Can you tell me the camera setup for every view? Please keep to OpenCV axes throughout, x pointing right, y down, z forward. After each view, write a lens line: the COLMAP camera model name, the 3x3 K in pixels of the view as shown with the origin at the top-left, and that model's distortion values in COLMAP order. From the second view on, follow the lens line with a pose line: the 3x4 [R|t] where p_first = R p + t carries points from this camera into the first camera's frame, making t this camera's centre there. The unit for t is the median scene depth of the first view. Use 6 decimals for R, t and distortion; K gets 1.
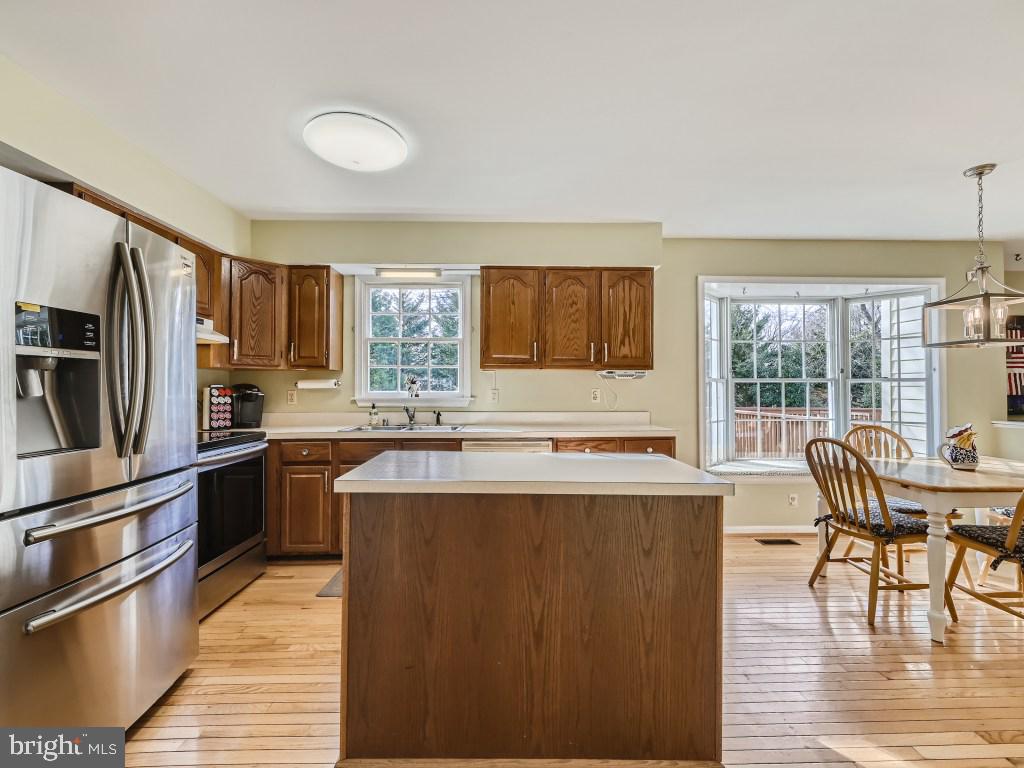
lens RADIAL K [[457.4, 0, 512.5], [0, 457.4, 384.0], [0, 0, 1]] dist [0.001440, -0.000528]
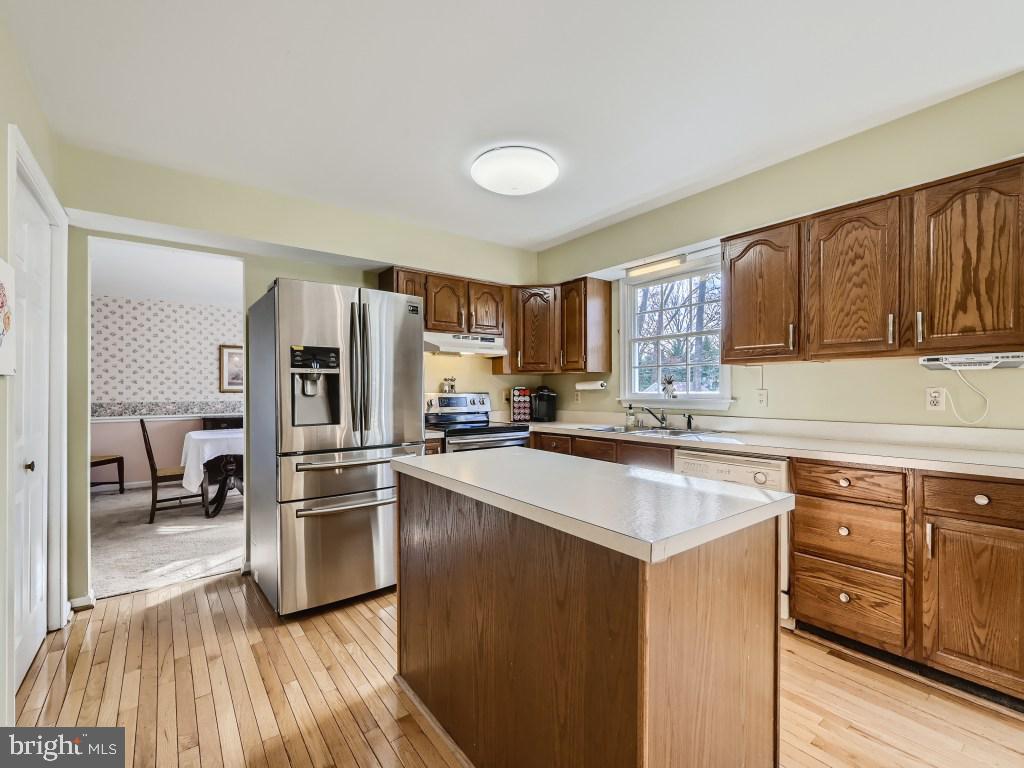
lens RADIAL K [[457.4, 0, 517.0], [0, 457.4, 389.4], [0, 0, 1]] dist [0.001440, -0.000528]
pose [[0.595494, -0.004916, -0.803344, 0.372260], [0.012628, 0.999915, 0.003242, 0.004235], [0.803260, -0.012075, 0.595506, 0.215248]]
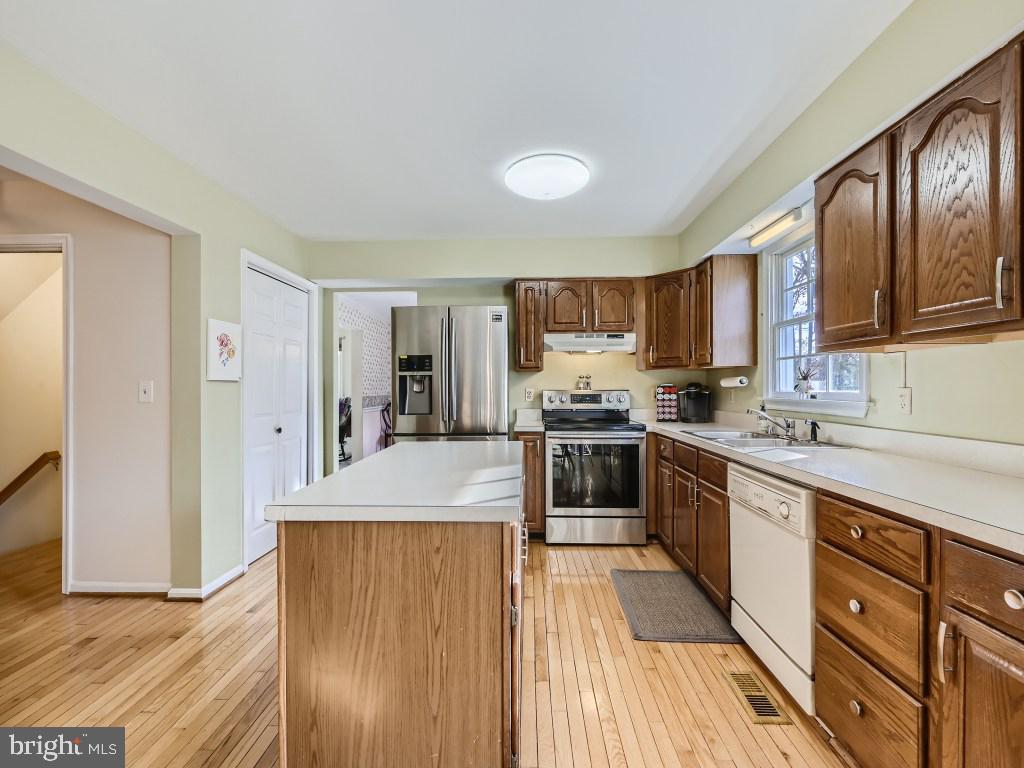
lens RADIAL K [[457.4, 0, 516.5], [0, 457.4, 385.9], [0, 0, 1]] dist [0.001440, -0.000528]
pose [[-0.046645, -0.003559, -0.998905, 0.547204], [0.013872, 0.999895, -0.004210, 0.006441], [0.998815, -0.014053, -0.046591, 0.638230]]
